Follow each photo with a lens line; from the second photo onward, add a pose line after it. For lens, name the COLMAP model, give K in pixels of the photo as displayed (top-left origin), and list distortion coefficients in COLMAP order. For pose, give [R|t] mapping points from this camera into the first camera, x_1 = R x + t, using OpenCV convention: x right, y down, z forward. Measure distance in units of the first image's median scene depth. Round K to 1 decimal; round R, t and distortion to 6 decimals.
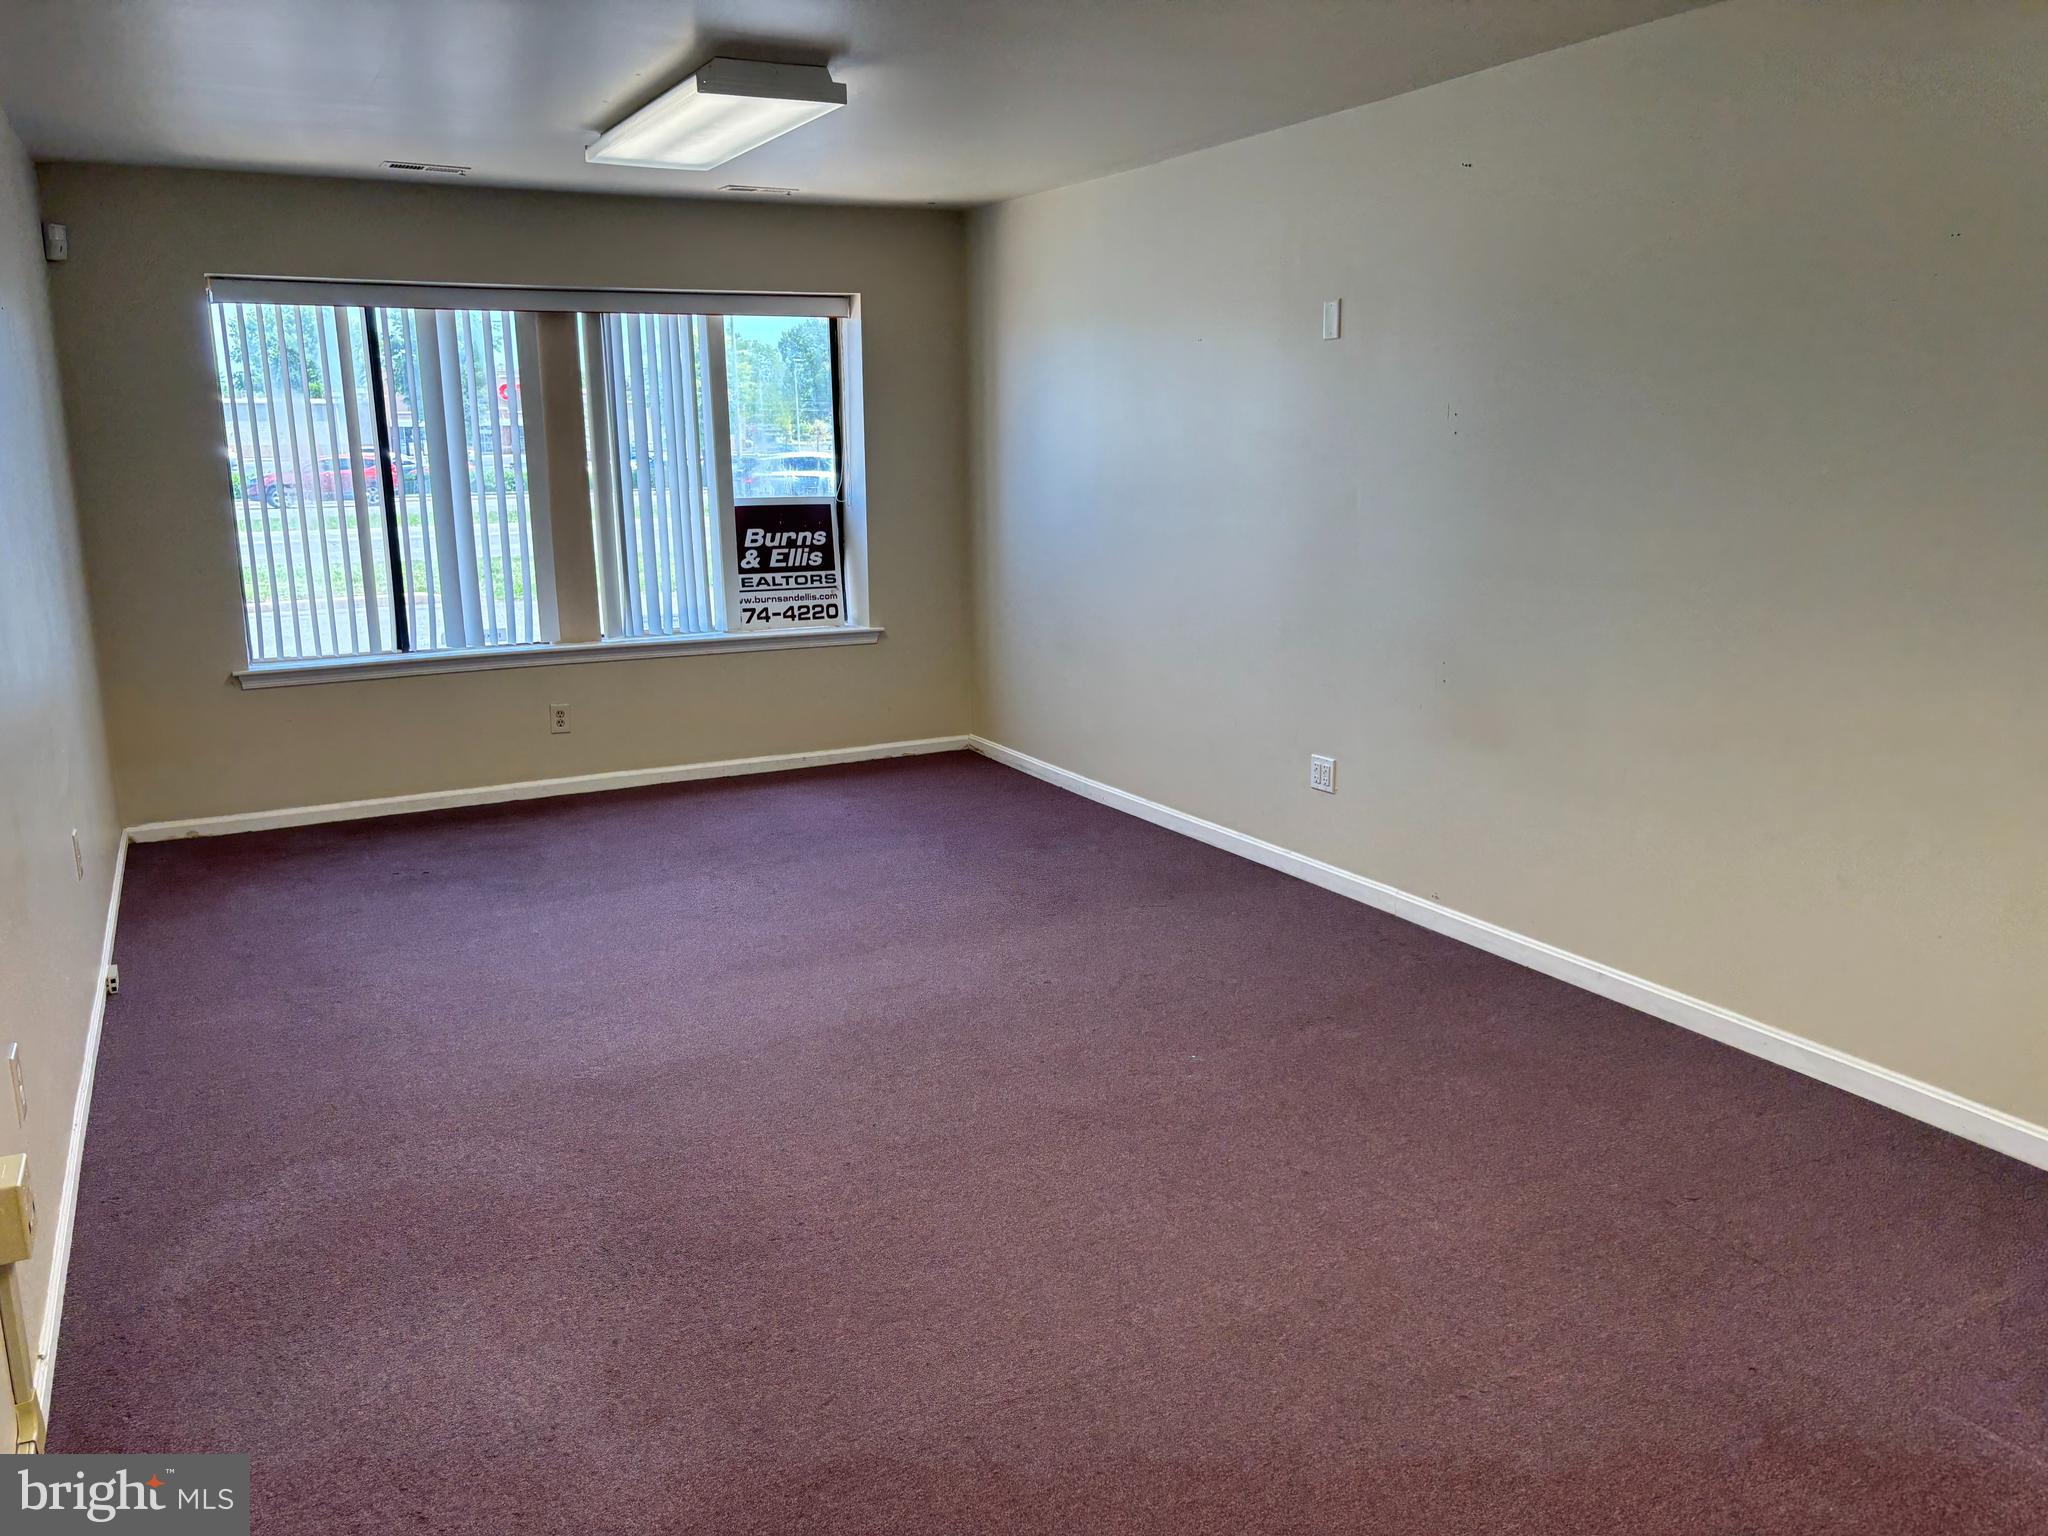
lens RADIAL K [[1553.1, 0, 1035.0], [0, 1553.1, 776.6], [0, 0, 1]] dist [0.056441, -0.041120]
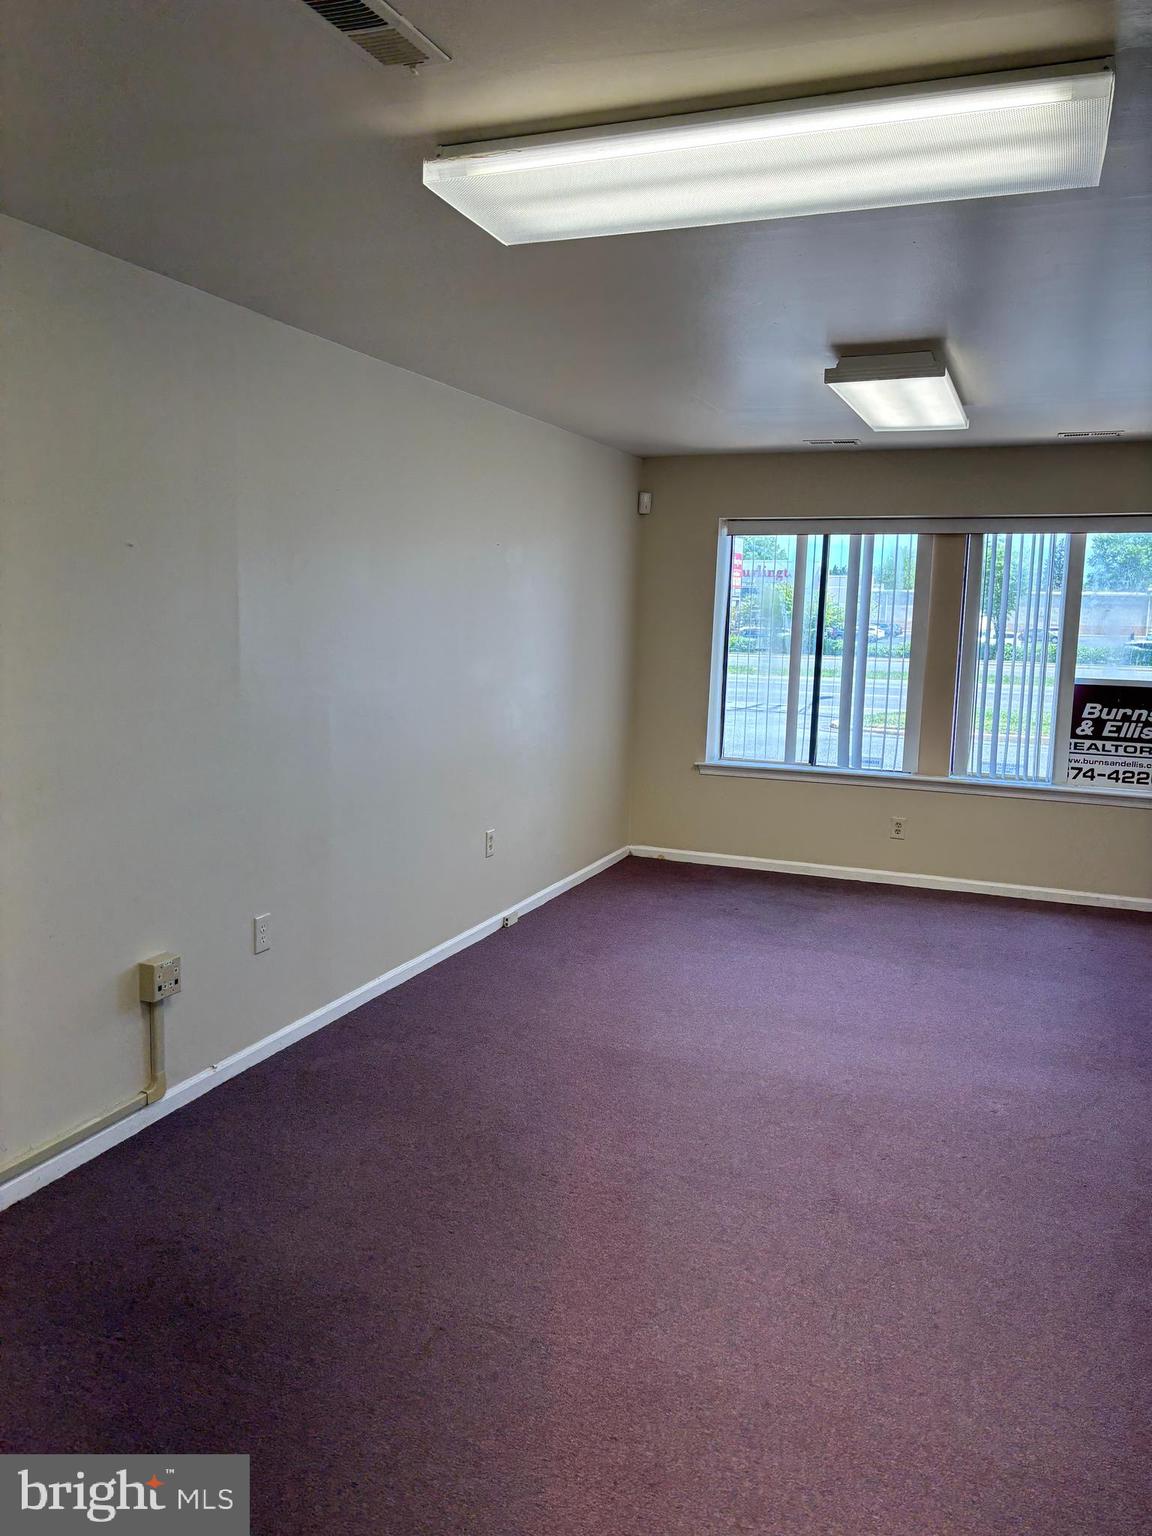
lens RADIAL K [[1164.8, 0, 583.9], [0, 1164.8, 767.6], [0, 0, 1]] dist [0.056441, -0.041120]
pose [[0.662515, 0.128039, -0.738024, 0.238278], [-0.196507, 0.980482, -0.006299, -0.026501], [0.722813, 0.149200, 0.674745, 0.104030]]
